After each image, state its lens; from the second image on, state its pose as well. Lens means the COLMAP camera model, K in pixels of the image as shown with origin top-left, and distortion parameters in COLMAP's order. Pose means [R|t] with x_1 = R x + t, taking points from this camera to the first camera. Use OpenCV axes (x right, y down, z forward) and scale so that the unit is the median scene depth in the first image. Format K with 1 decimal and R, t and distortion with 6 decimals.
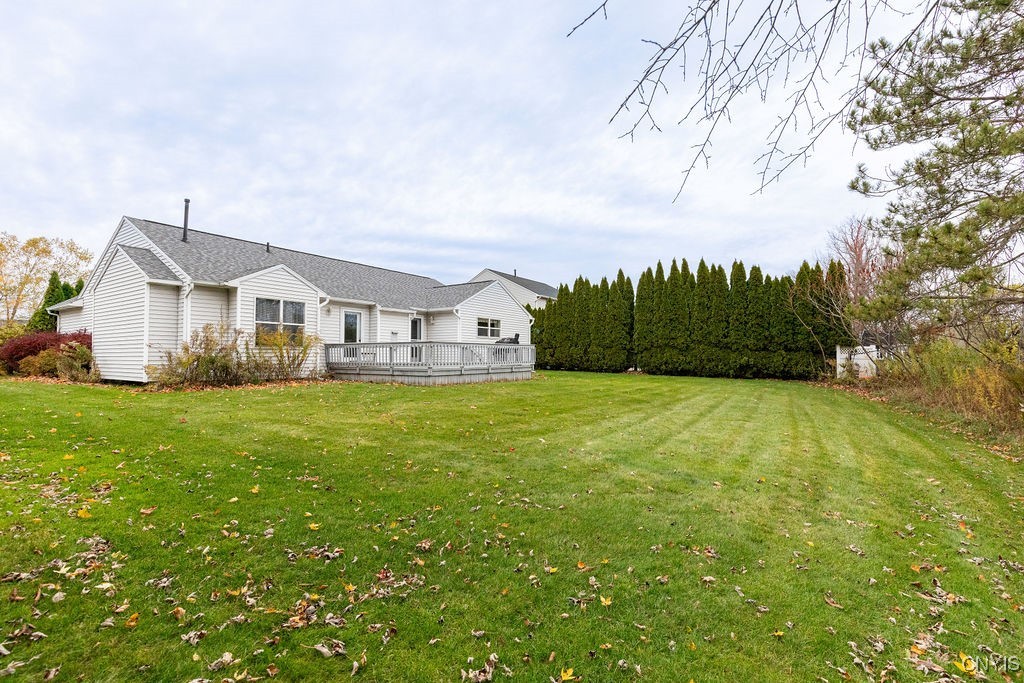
lens RADIAL K [[455.0, 0, 512.0], [0, 455.0, 341.5], [0, 0, 1]] dist [-0.063922, 0.000261]
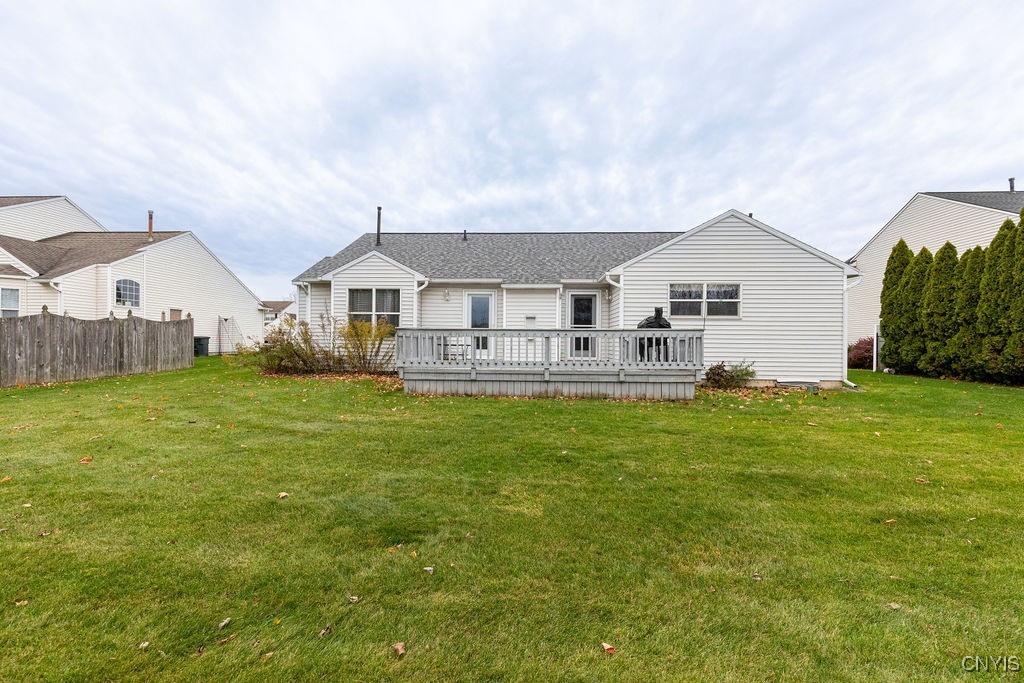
lens RADIAL K [[480.6, 0, 512.0], [0, 480.6, 341.5], [0, 0, 1]] dist [0.001863, 0.000459]
pose [[0.437965, -0.006398, -0.898969, 0.426440], [0.012107, 0.999926, -0.001218, 0.020039], [0.898910, -0.010351, 0.438010, 0.642368]]
